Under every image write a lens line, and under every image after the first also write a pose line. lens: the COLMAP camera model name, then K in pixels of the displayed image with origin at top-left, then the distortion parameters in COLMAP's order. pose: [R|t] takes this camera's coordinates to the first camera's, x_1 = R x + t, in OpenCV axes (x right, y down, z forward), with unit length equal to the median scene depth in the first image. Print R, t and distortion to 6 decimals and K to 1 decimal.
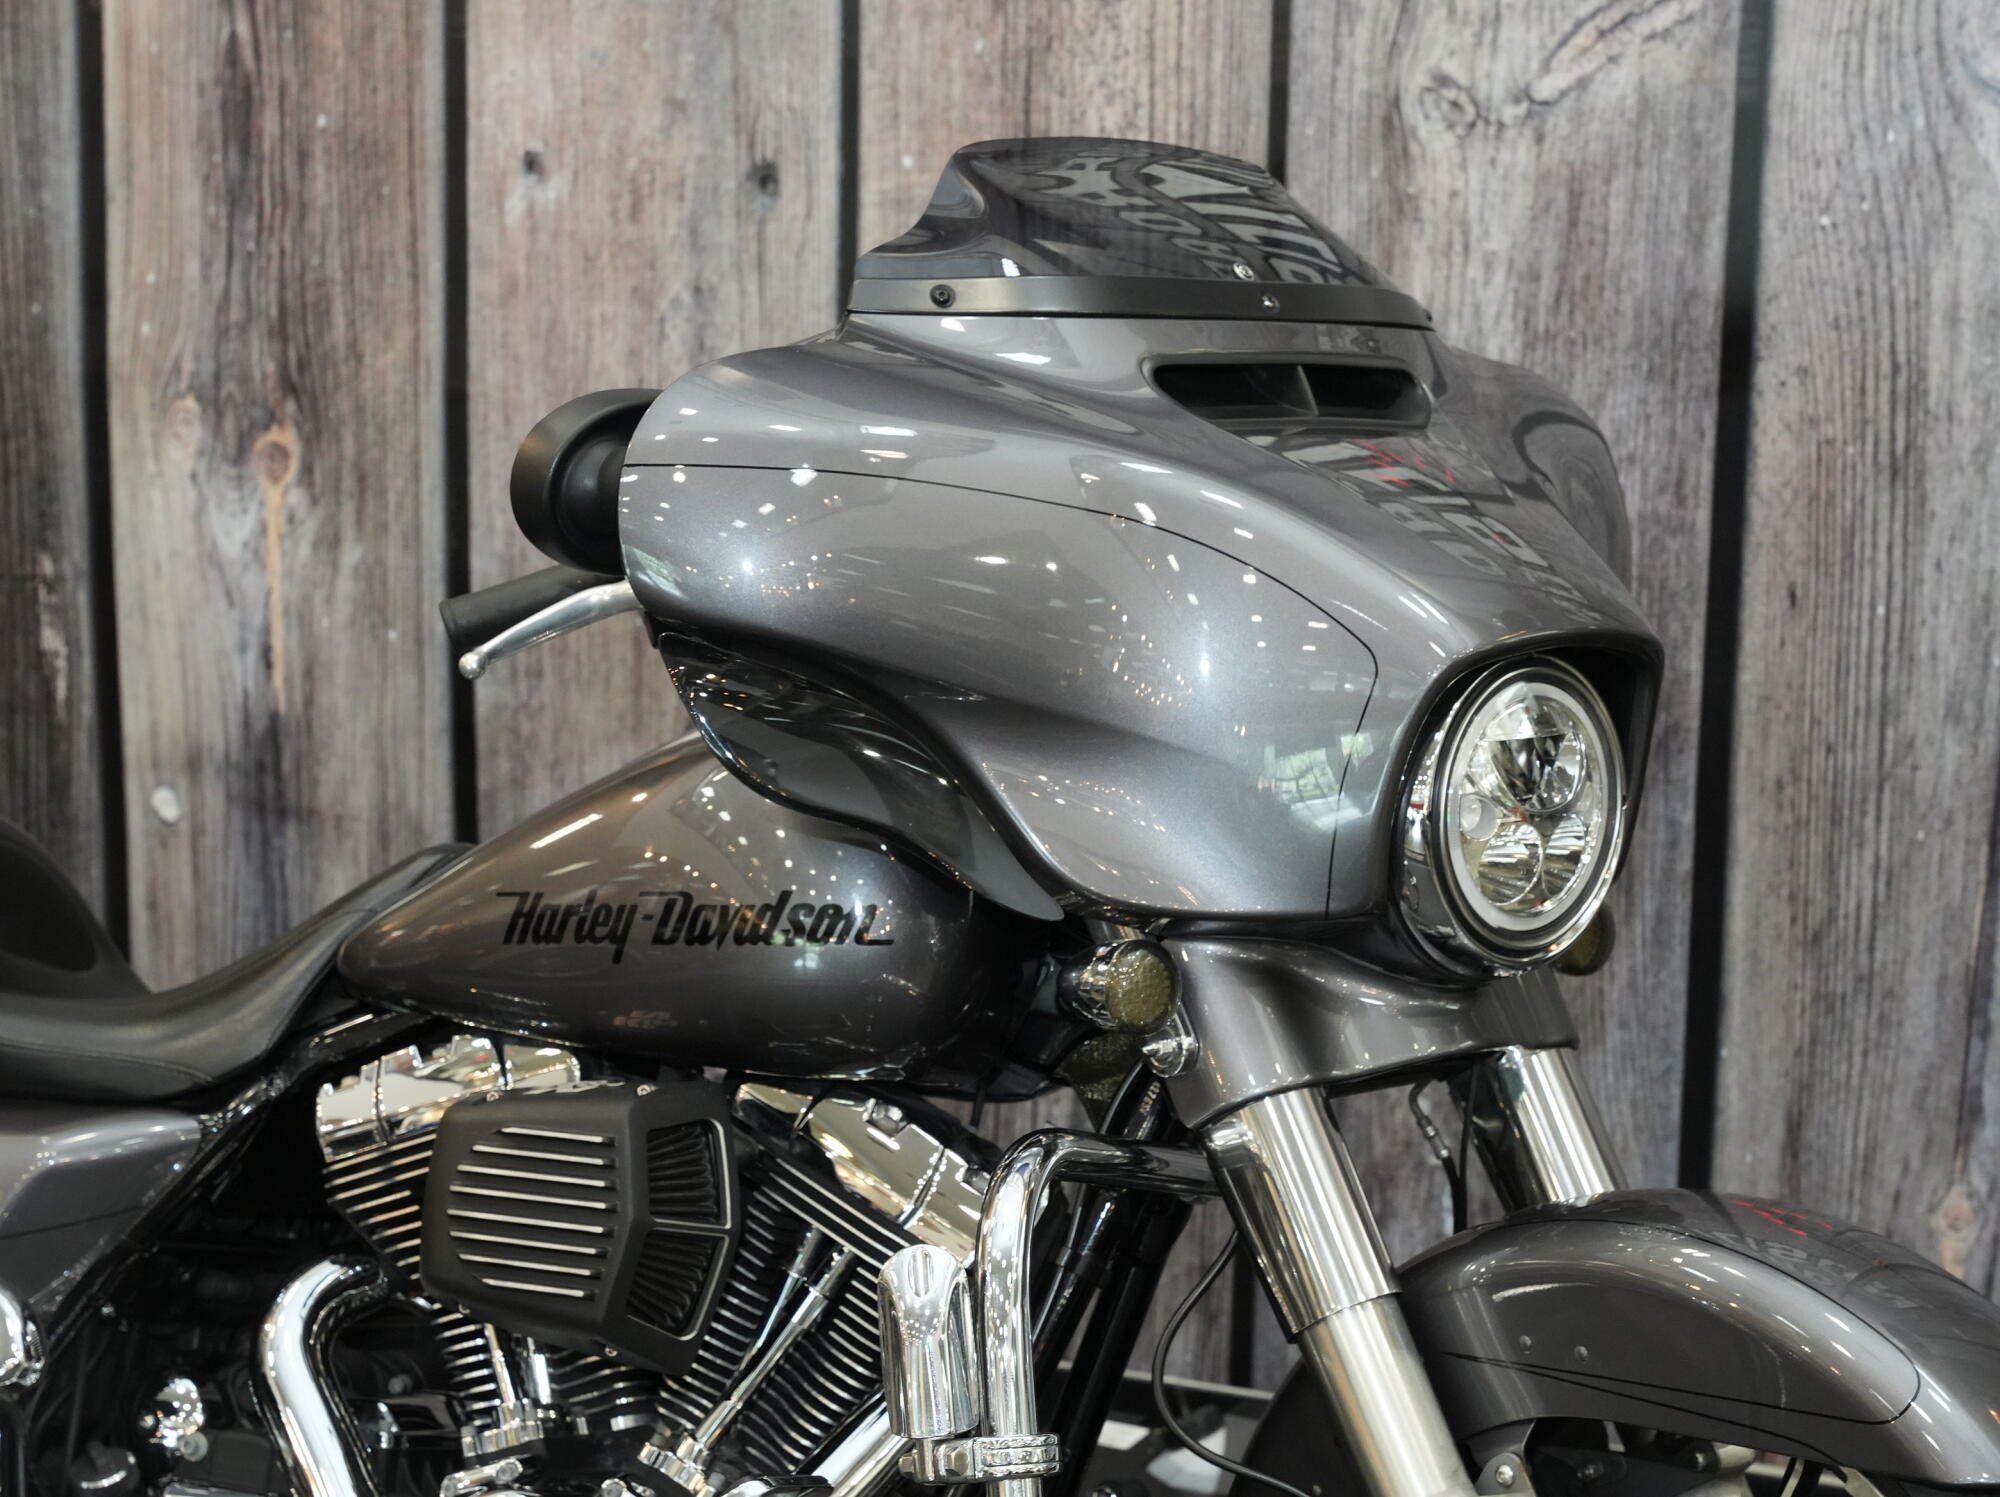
lens RADIAL K [[4103.8, 0, 992.6], [0, 4103.8, 759.8], [0, 0, 1]] dist [0.033505, 0.000000]
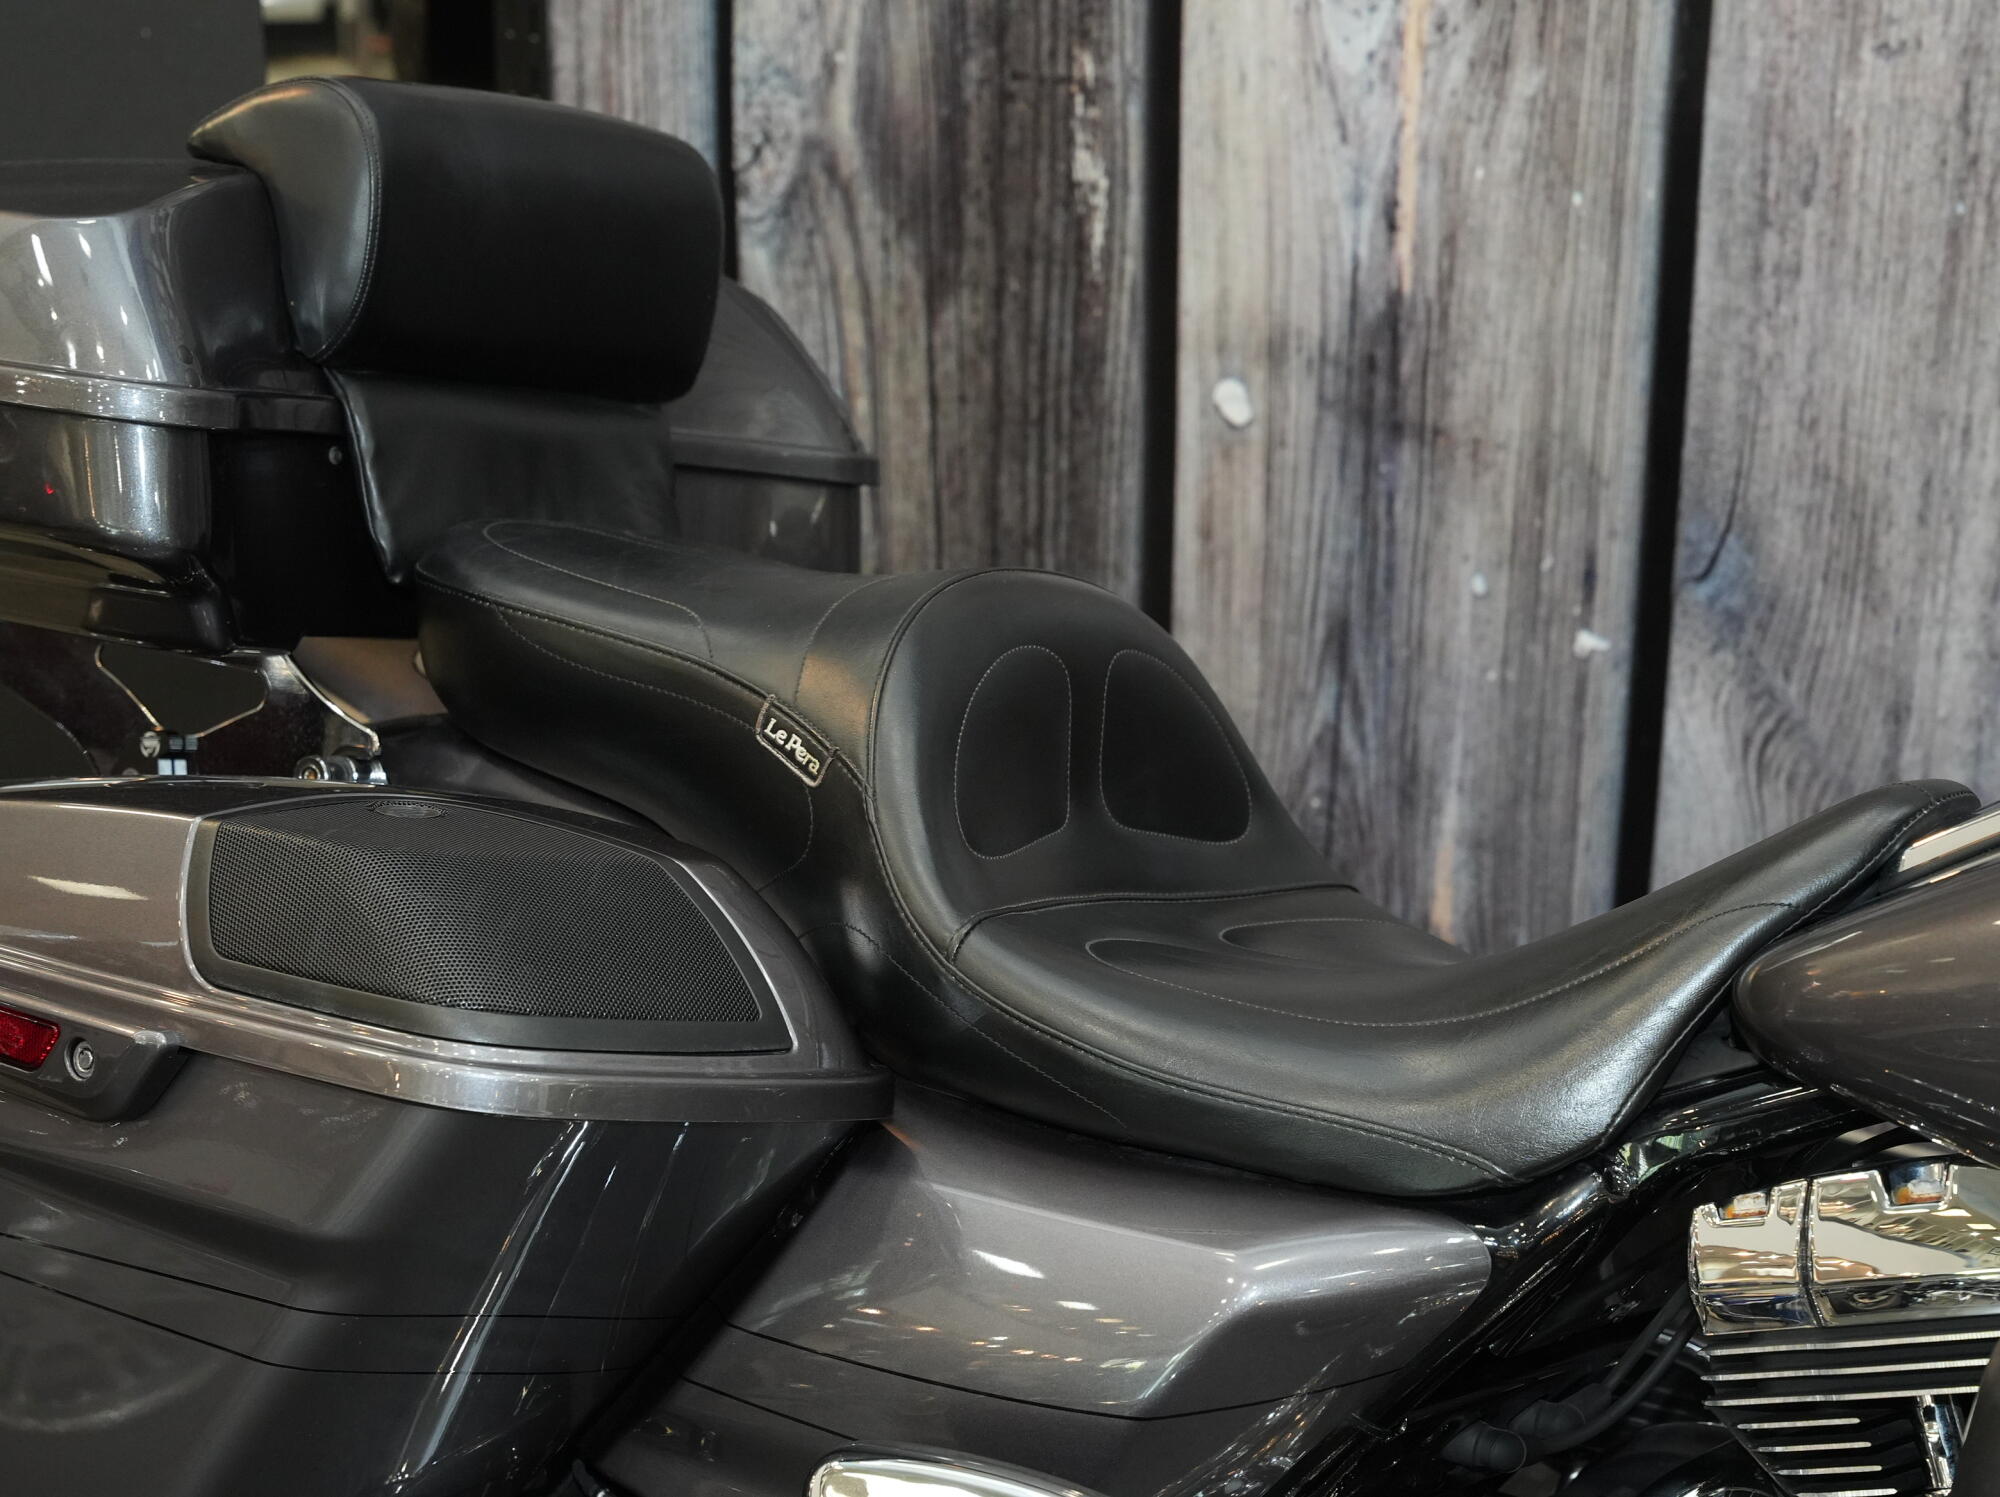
lens RADIAL K [[3919.4, 0, 986.7], [0, 3919.4, 747.5], [0, 0, 1]] dist [0.038619, 0.000000]
pose [[0.981050, 0.070434, -0.180498, -0.121732], [-0.035022, 0.980704, 0.192335, -0.066487], [0.190562, -0.182369, 0.964587, 0.325398]]
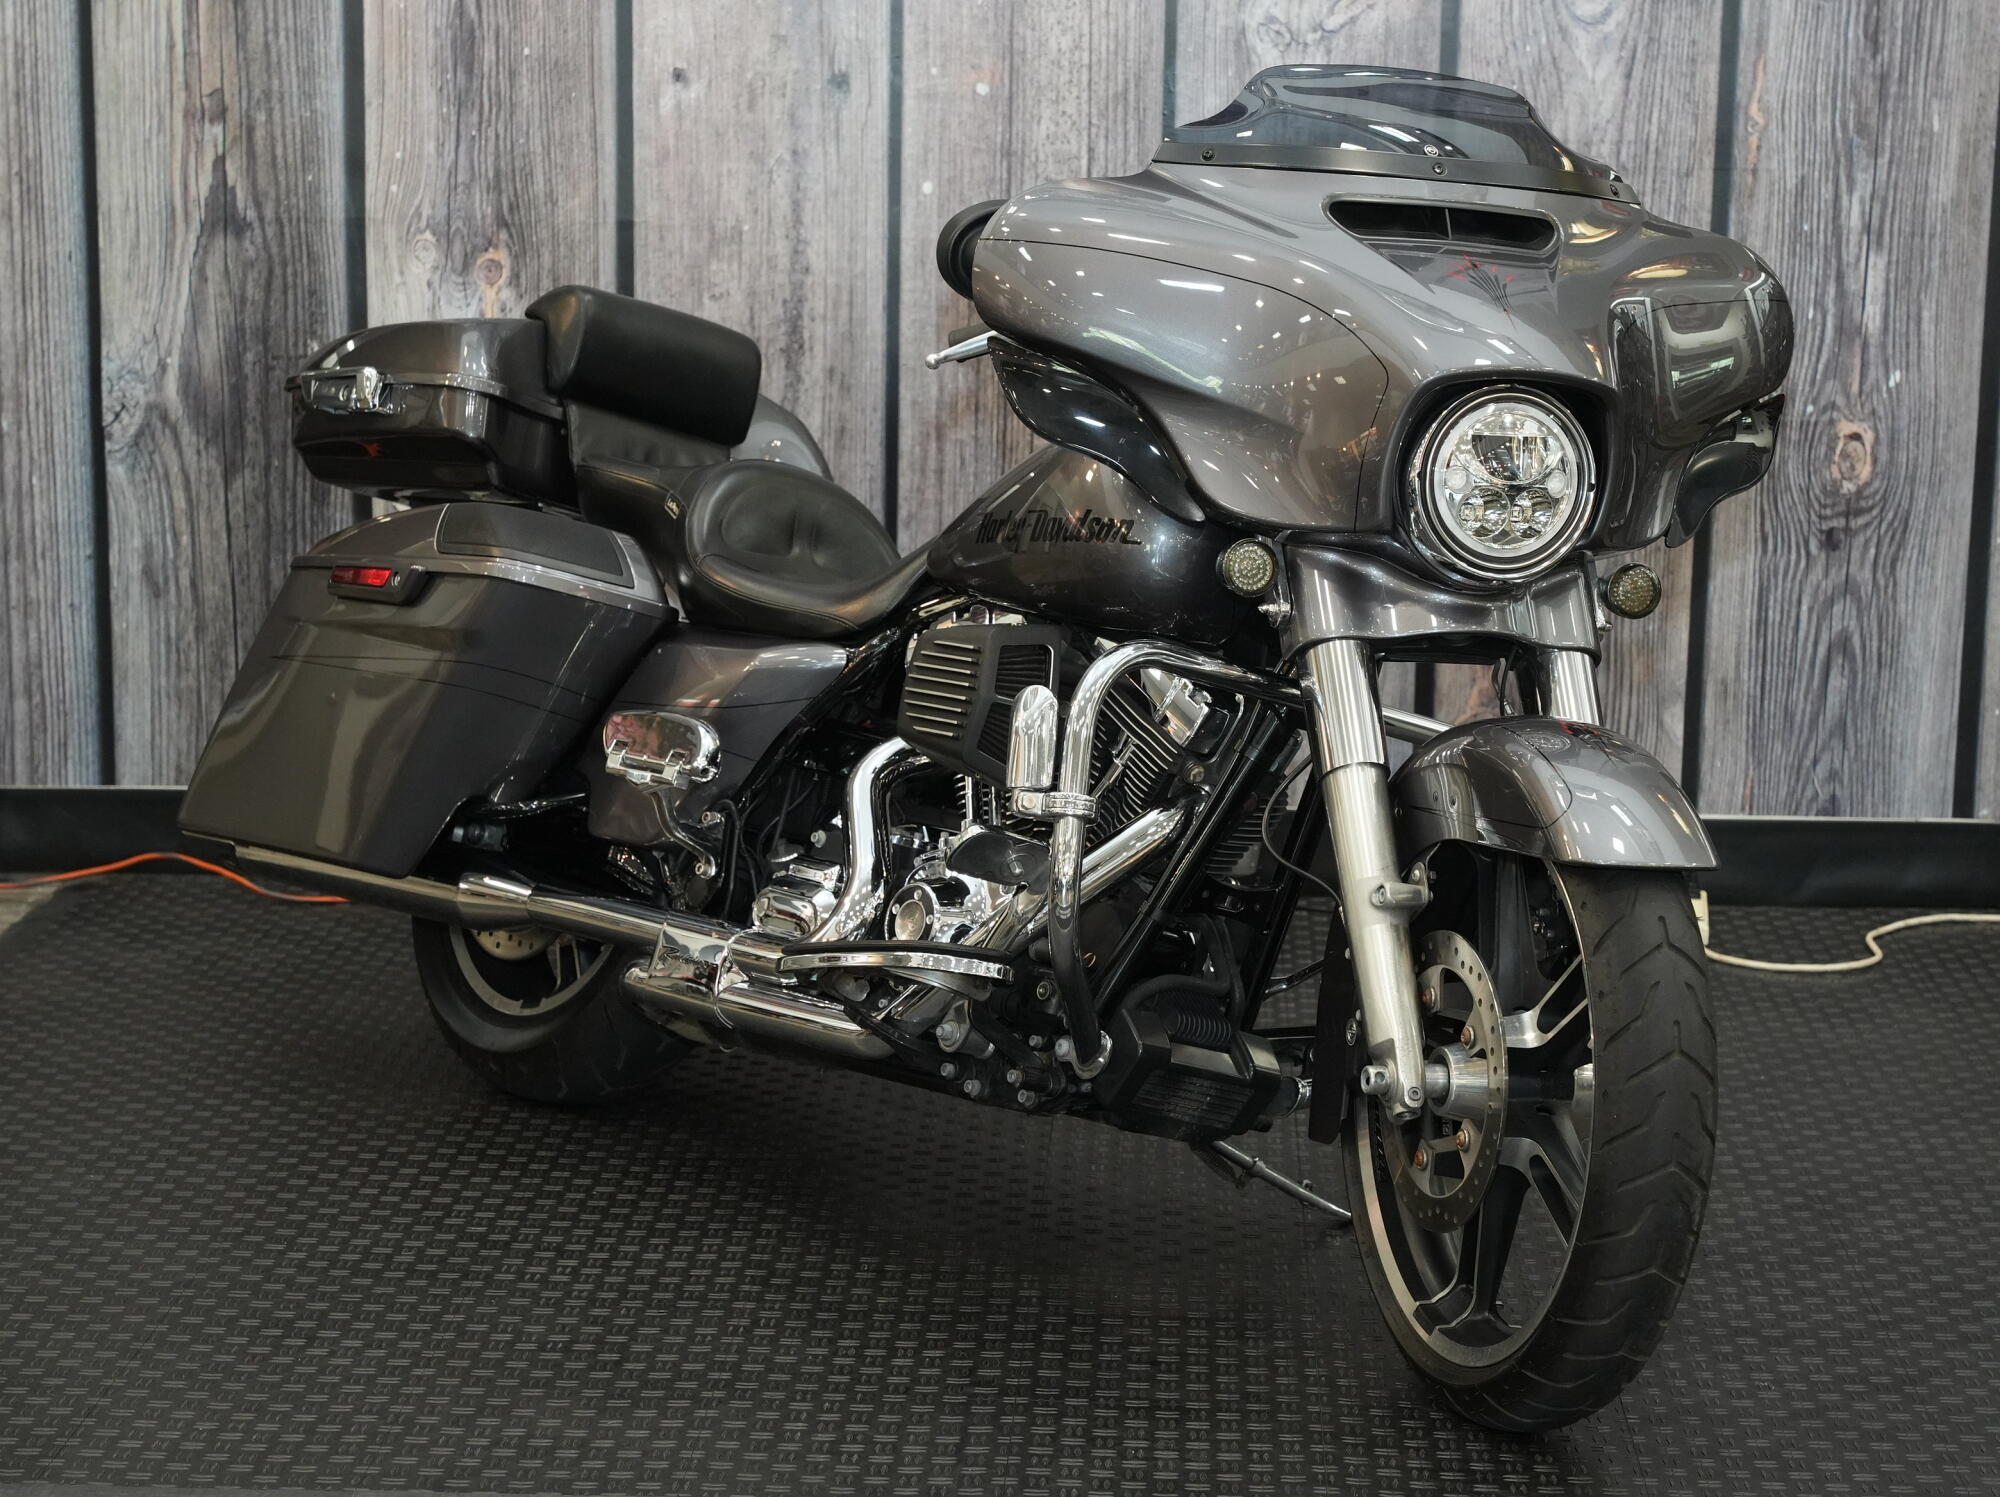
lens RADIAL K [[4356.6, 0, 983.4], [0, 4356.6, 747.6], [0, 0, 1]] dist [0.030699, 0.000000]
pose [[0.939310, -0.064254, 0.336999, -0.589498], [0.063816, 0.997885, 0.012389, 0.102039], [-0.337082, 0.009869, 0.941424, -0.633704]]
